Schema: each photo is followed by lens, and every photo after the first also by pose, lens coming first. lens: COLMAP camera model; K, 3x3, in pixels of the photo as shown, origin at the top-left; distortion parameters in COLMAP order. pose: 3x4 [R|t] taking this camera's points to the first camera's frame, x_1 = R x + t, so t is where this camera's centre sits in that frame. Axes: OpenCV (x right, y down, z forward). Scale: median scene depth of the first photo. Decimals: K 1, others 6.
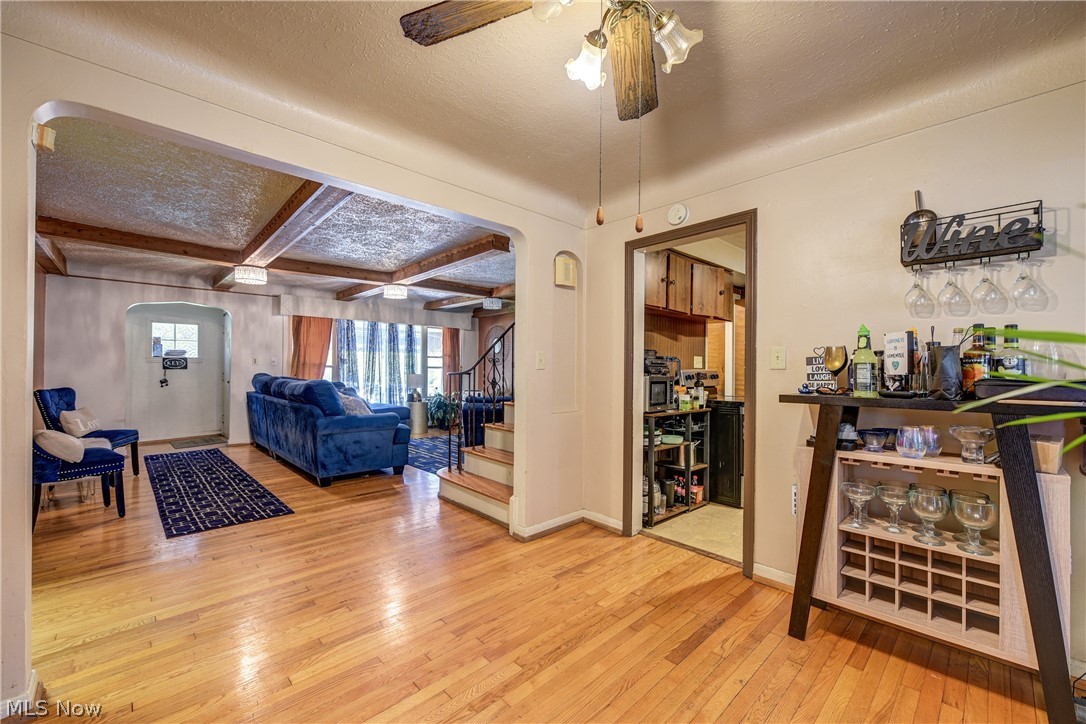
lens RADIAL K [[428.2, 0, 537.4], [0, 428.2, 368.5], [0, 0, 1]] dist [0.000122, -0.000772]
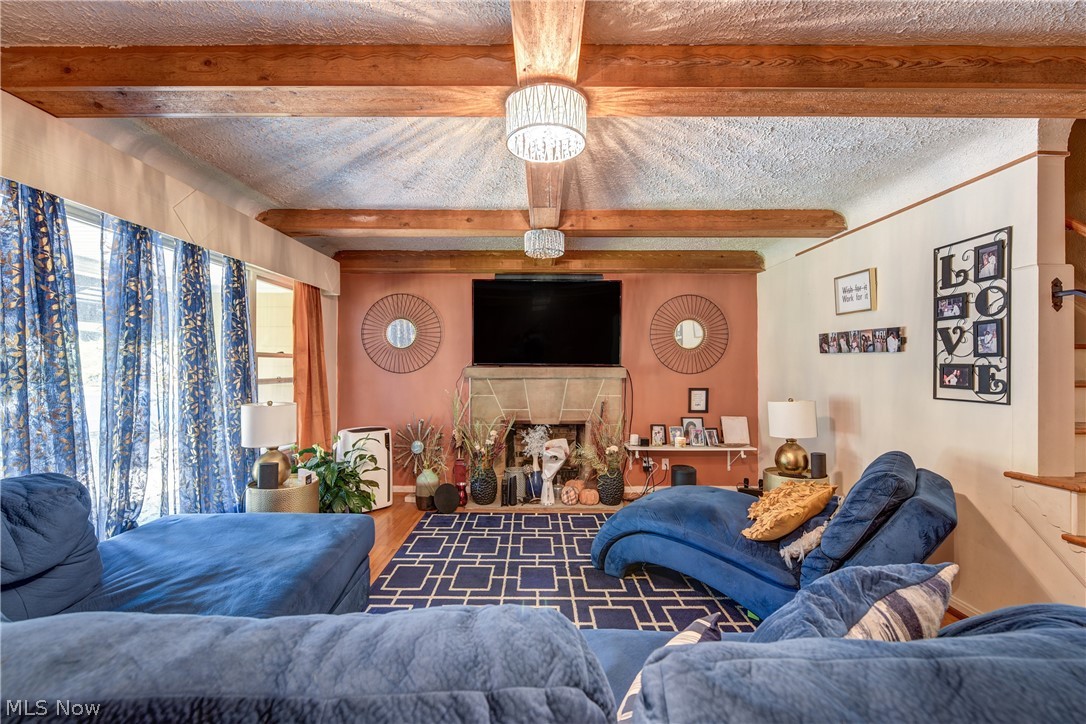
lens RADIAL K [[439.1, 0, 537.8], [0, 439.1, 366.1], [0, 0, 1]] dist [-0.000644, -0.000190]
pose [[0.687678, -0.006246, 0.725989, -0.475651], [0.001395, 0.999973, 0.007283, -0.024209], [-0.726015, -0.003996, 0.687667, 0.710896]]
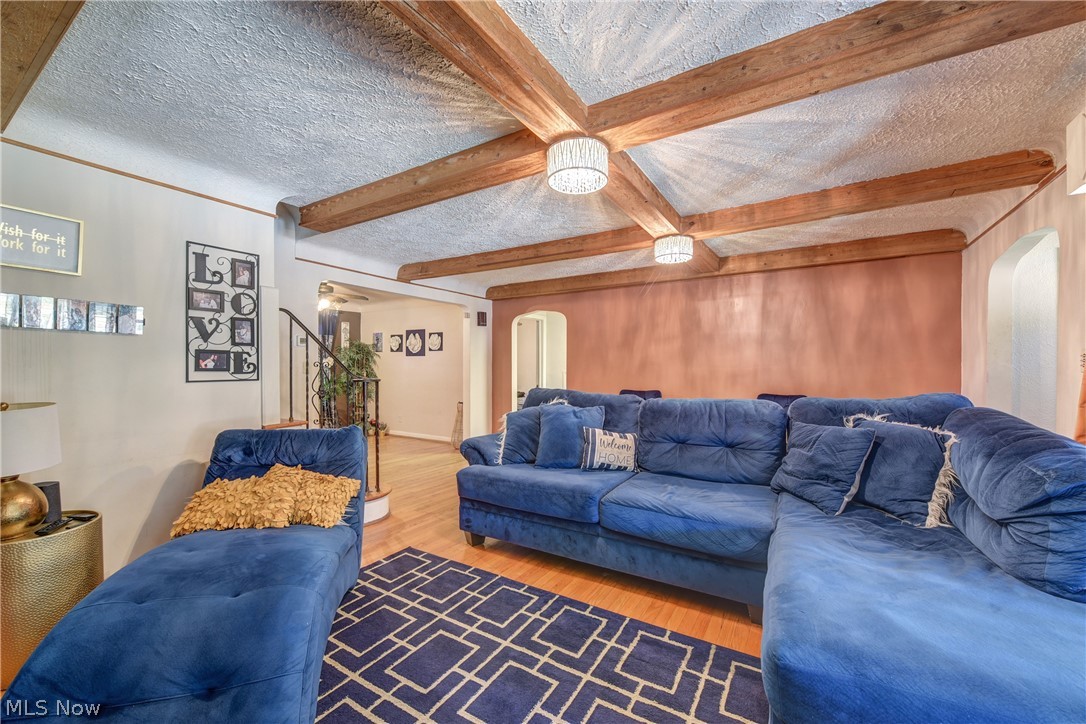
lens RADIAL K [[427.4, 0, 545.6], [0, 427.4, 369.4], [0, 0, 1]] dist [0.013164, -0.010746]
pose [[-0.965738, -0.003125, -0.259499, -0.189388], [-0.004164, 0.999985, 0.003452, -0.007675], [0.259484, 0.004414, -0.965737, 1.173277]]
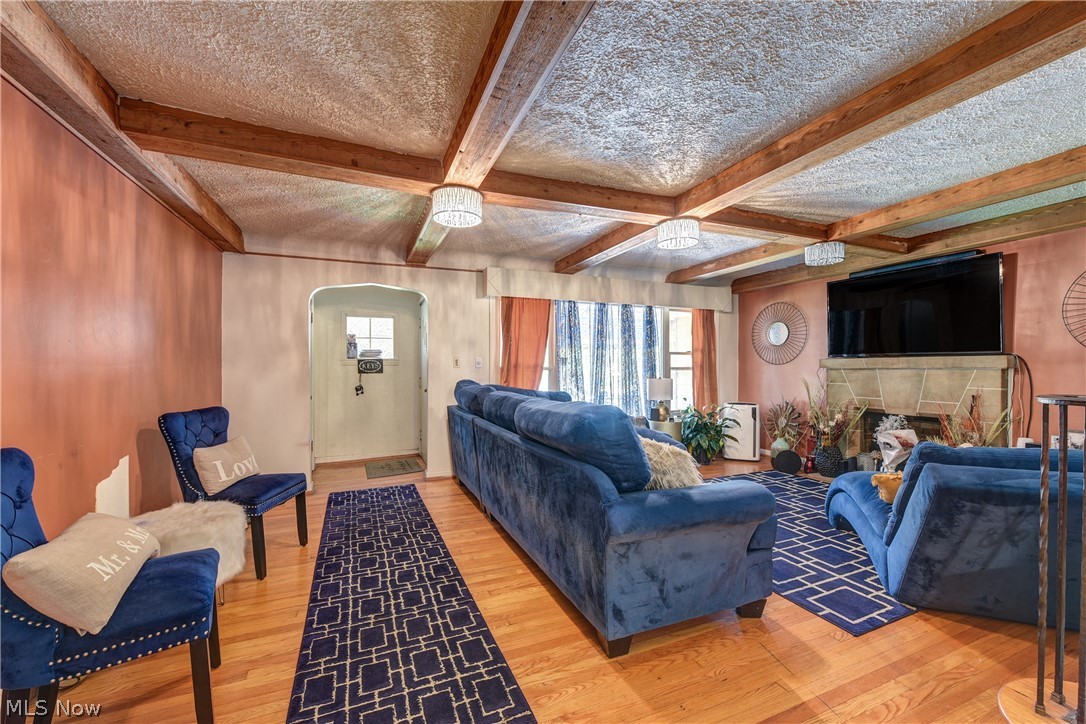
lens RADIAL K [[427.4, 0, 545.6], [0, 427.4, 369.4], [0, 0, 1]] dist [0.013164, -0.010746]
pose [[0.937971, -0.006252, -0.346658, -0.265861], [0.008735, 0.999946, 0.005599, -0.008158], [0.346604, -0.008280, 0.937975, 0.371695]]
